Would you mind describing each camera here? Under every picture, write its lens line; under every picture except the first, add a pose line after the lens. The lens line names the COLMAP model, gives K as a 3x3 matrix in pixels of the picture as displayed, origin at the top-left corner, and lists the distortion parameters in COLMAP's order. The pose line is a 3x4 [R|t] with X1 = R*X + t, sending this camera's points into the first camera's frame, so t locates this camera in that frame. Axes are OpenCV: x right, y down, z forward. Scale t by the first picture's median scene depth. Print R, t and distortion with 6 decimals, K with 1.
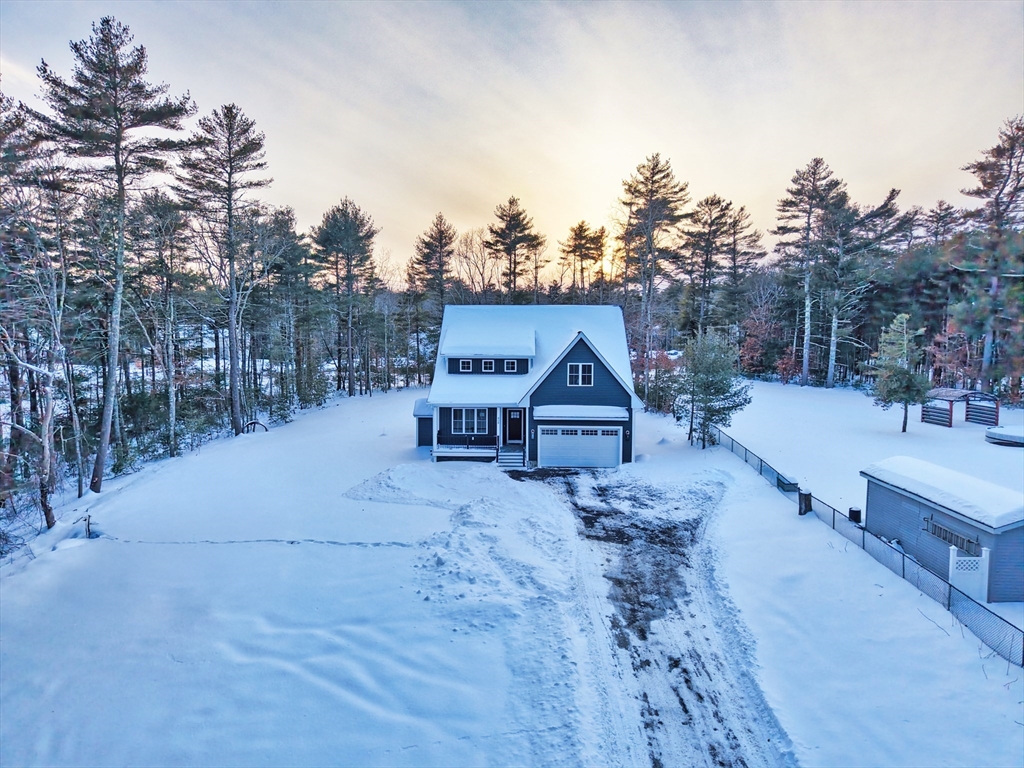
lens RADIAL K [[695.6, 0, 503.1], [0, 695.6, 380.4], [0, 0, 1]] dist [-0.002033, -0.003305]
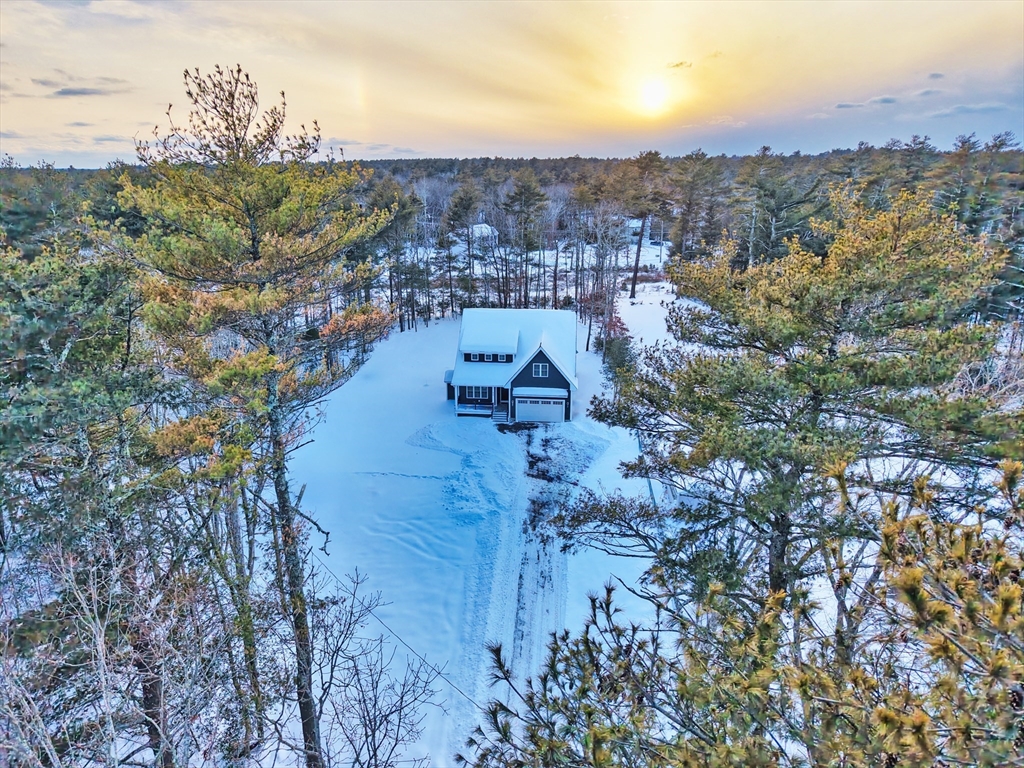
lens RADIAL K [[695.6, 0, 516.3], [0, 695.6, 383.5], [0, 0, 1]] dist [-0.002033, -0.003305]
pose [[0.999080, 0.019071, -0.038420, 0.117652], [-0.010083, 0.975039, 0.221804, -0.354113], [0.041691, -0.221212, 0.974334, -0.669143]]
